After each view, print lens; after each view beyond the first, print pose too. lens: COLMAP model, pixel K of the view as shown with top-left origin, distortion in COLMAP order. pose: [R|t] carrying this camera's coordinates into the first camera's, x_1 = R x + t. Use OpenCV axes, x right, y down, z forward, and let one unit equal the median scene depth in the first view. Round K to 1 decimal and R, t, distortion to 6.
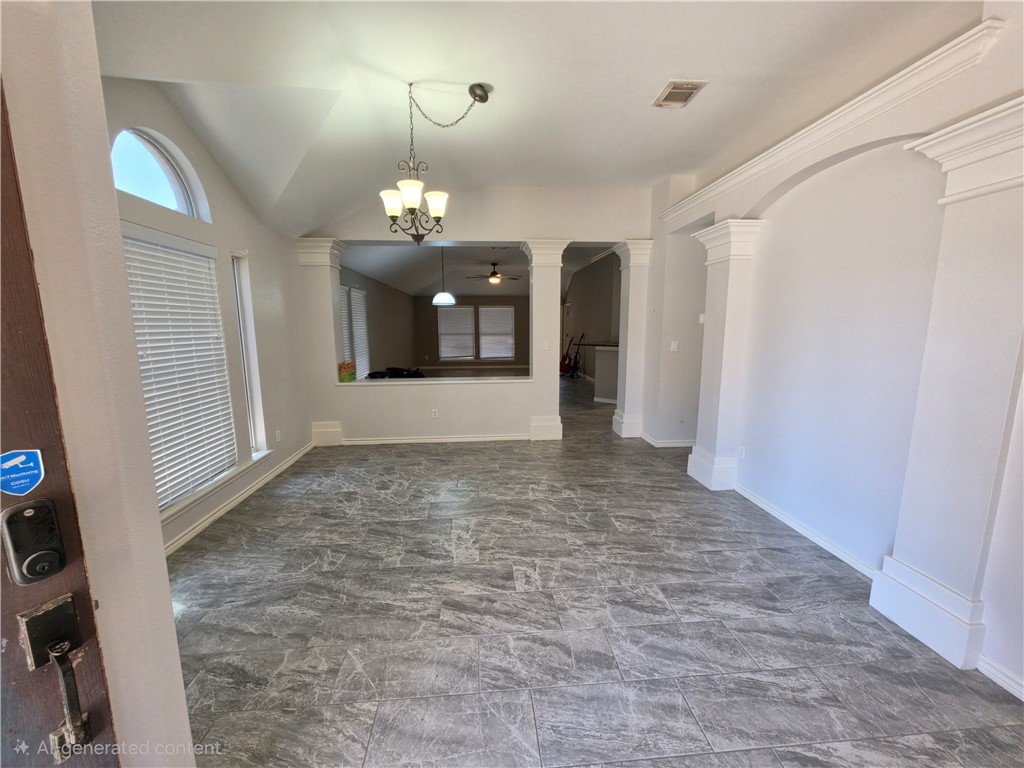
lens RADIAL K [[409.7, 0, 508.8], [0, 409.7, 386.3], [0, 0, 1]] dist [-0.004756, 0.000530]
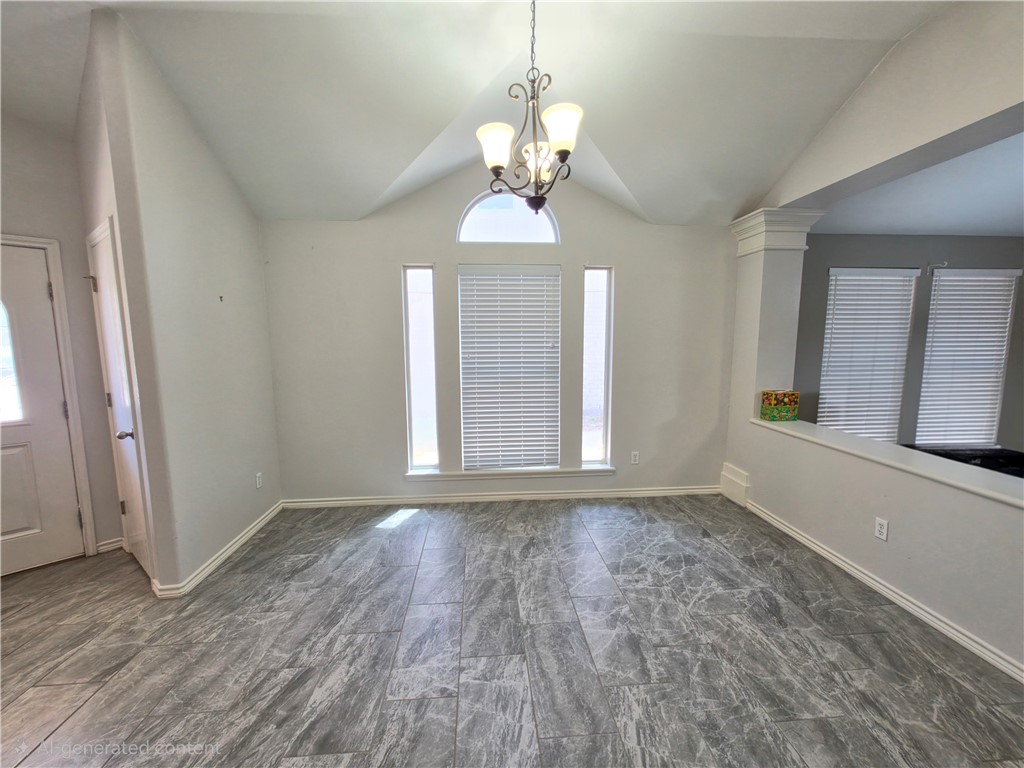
lens RADIAL K [[409.7, 0, 508.8], [0, 409.7, 386.3], [0, 0, 1]] dist [-0.004756, 0.000530]
pose [[-0.001073, 0.129834, -0.991535, 0.402046], [-0.147426, 0.980681, 0.128572, -0.139167], [0.989072, 0.146316, 0.018089, 0.878650]]
